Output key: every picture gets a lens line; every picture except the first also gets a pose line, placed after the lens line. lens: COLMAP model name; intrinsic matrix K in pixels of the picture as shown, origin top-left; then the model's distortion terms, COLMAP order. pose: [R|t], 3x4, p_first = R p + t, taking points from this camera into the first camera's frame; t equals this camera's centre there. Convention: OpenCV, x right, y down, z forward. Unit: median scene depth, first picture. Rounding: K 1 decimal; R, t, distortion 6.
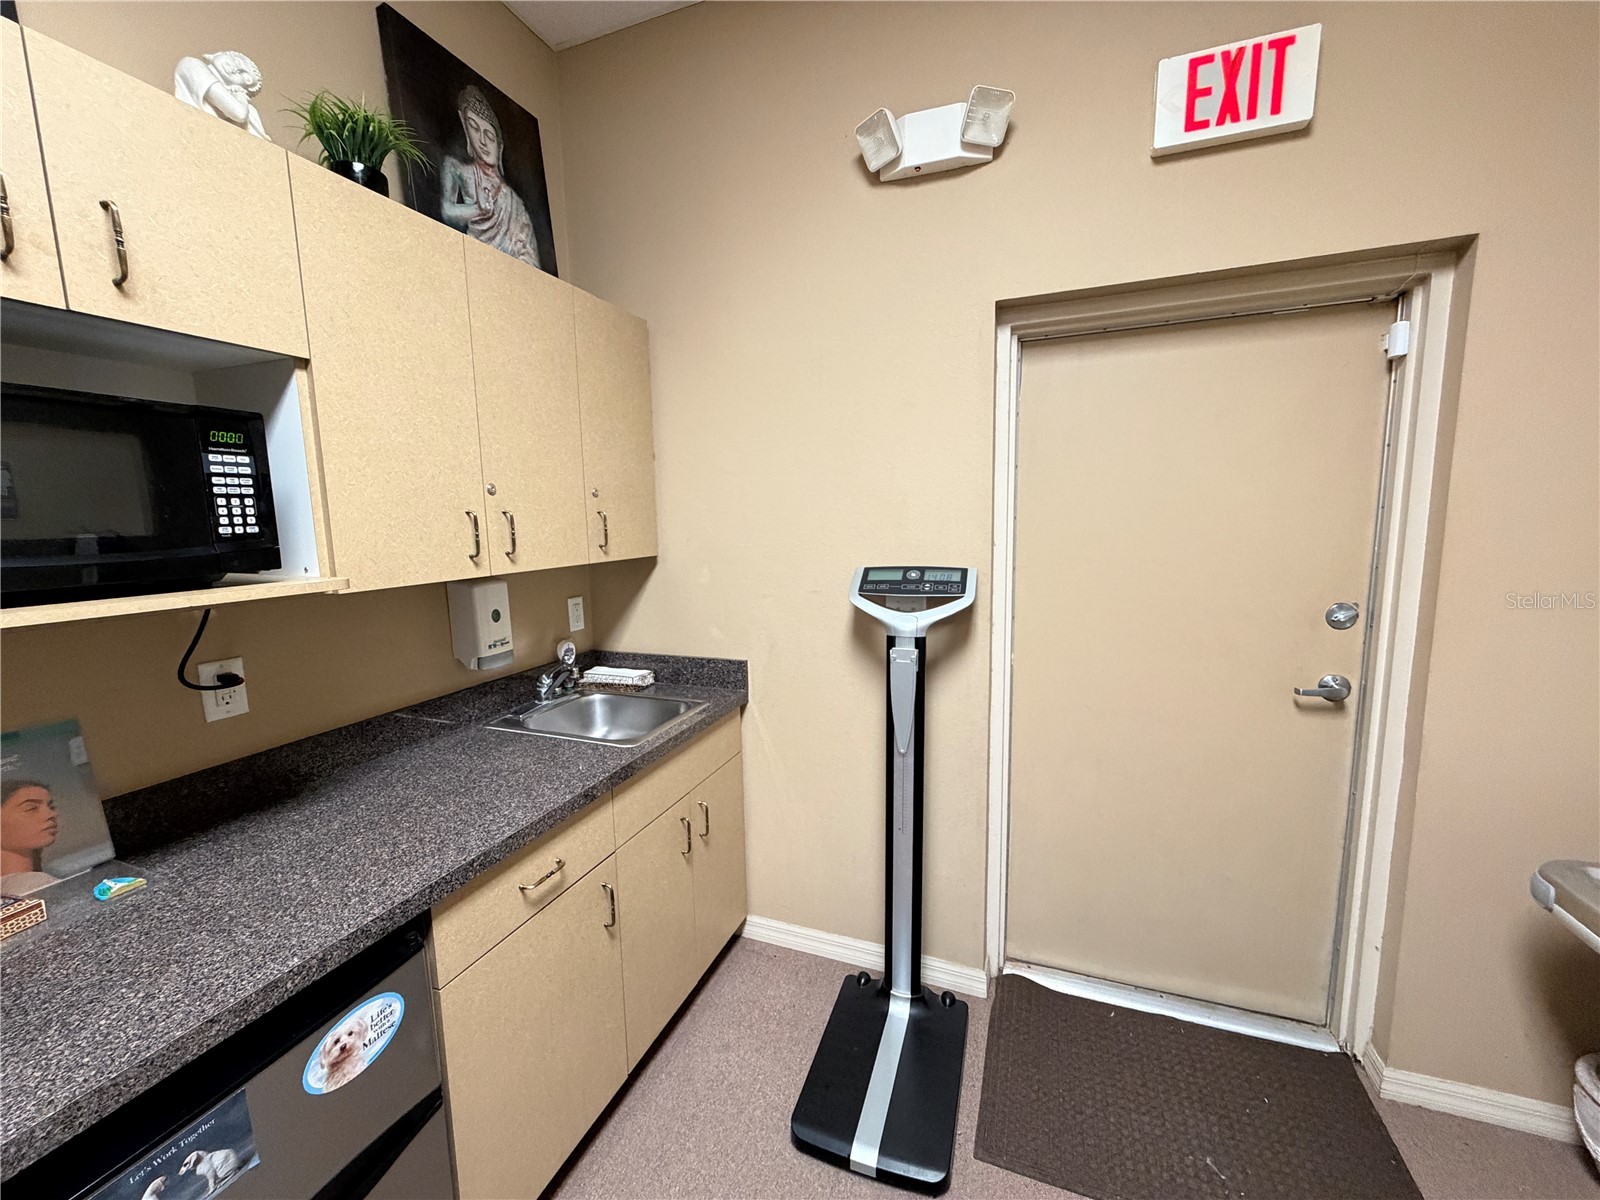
lens RADIAL K [[633.8, 0, 797.7], [0, 633.8, 602.7], [0, 0, 1]] dist [-0.000806, 0.000082]
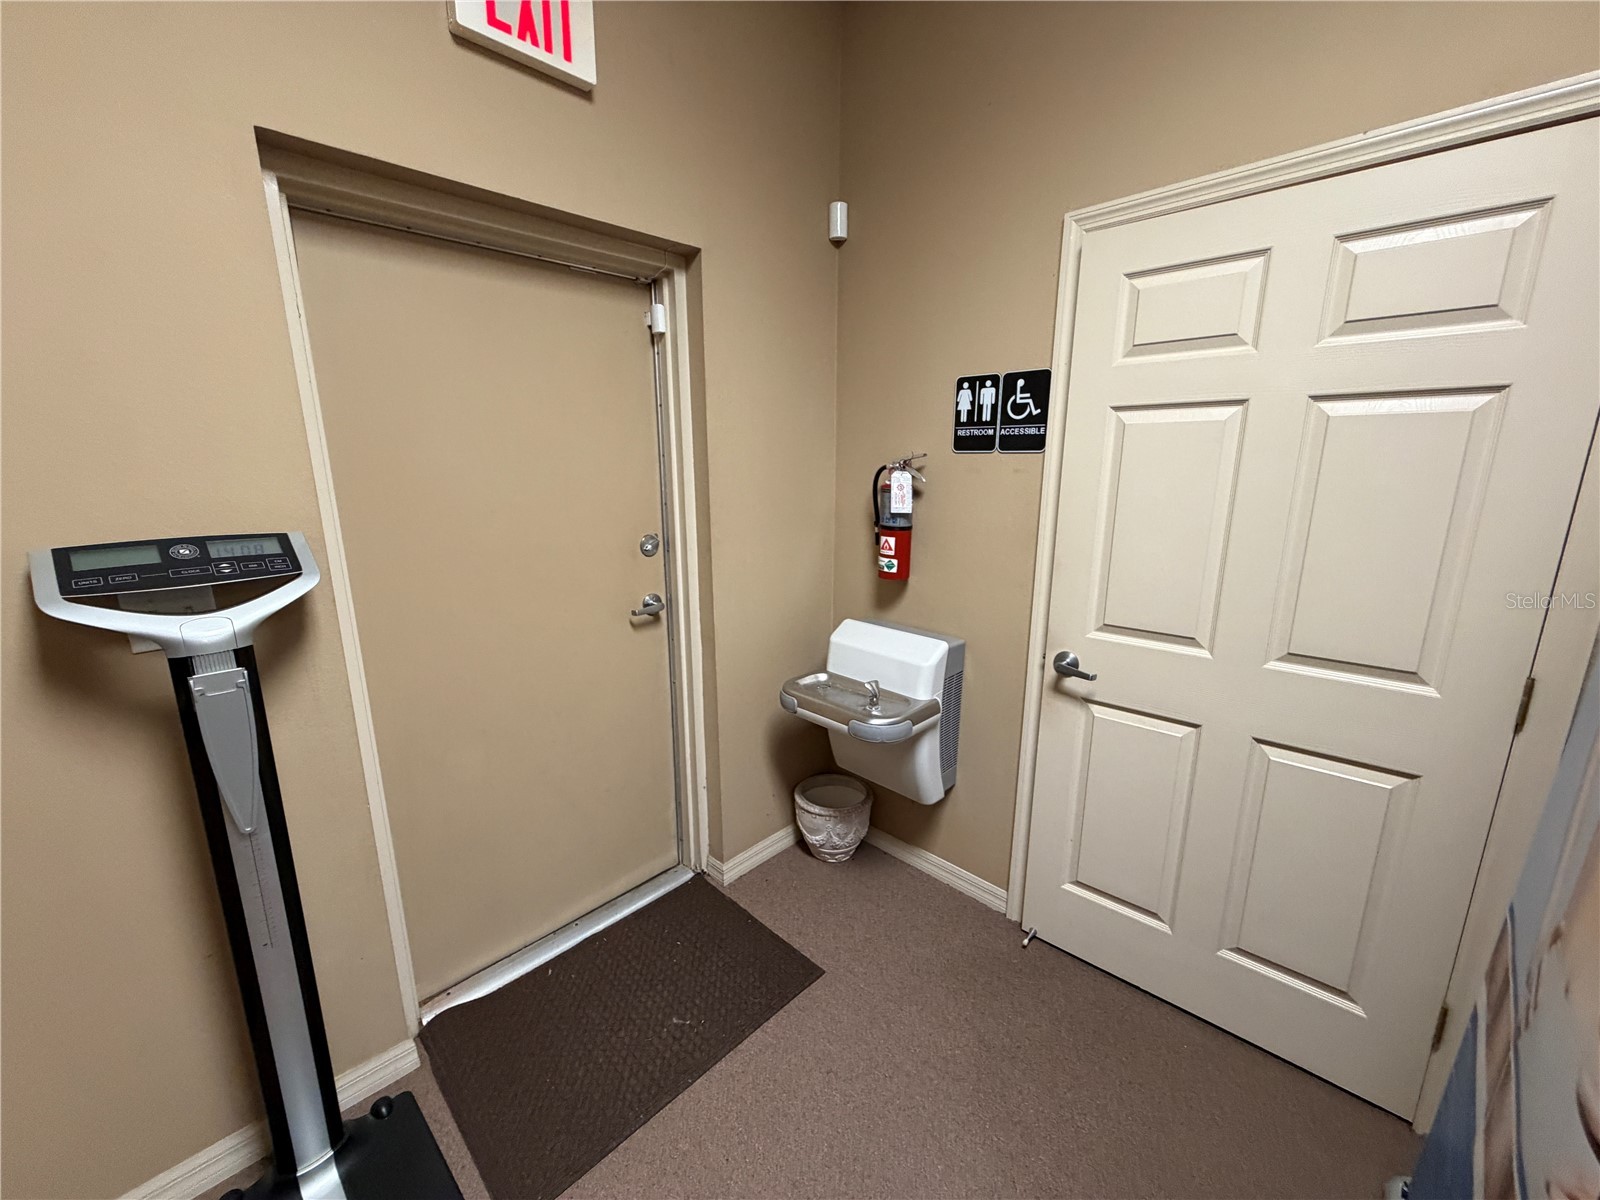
lens RADIAL K [[633.8, 0, 797.7], [0, 633.8, 602.7], [0, 0, 1]] dist [-0.000806, 0.000082]
pose [[0.399616, -0.183029, 0.898225, -0.145944], [0.120168, 0.981868, 0.146611, -0.015689], [-0.908772, 0.049350, 0.414365, 0.235379]]
